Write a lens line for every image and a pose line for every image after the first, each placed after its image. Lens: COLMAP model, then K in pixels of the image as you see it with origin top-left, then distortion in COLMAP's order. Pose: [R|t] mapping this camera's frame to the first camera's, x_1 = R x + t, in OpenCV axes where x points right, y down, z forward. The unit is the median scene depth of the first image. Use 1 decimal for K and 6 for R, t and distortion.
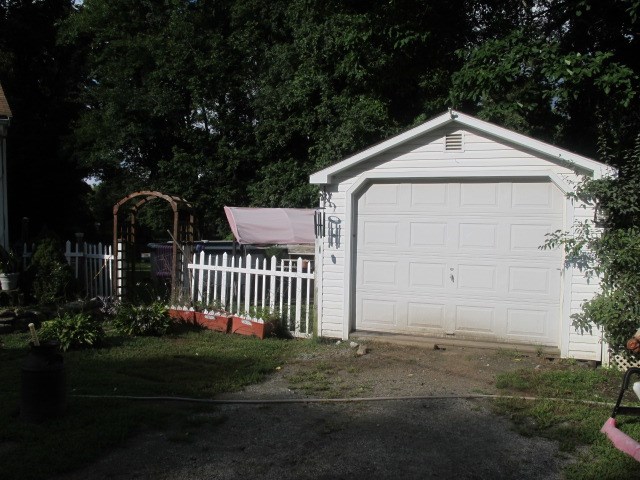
lens RADIAL K [[517.7, 0, 321.1], [0, 517.7, 243.8], [0, 0, 1]] dist [-0.112714, 0.031945]
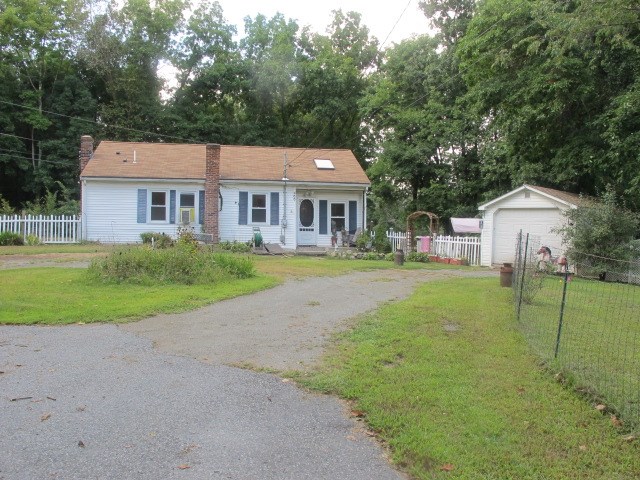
lens RADIAL K [[517.7, 0, 319.8], [0, 517.7, 241.2], [0, 0, 1]] dist [-0.112714, 0.031945]
pose [[0.882863, 0.025844, -0.468919, 0.504050], [-0.036023, 0.999270, -0.012750, 0.115383], [0.468247, 0.028148, 0.883149, -1.775432]]
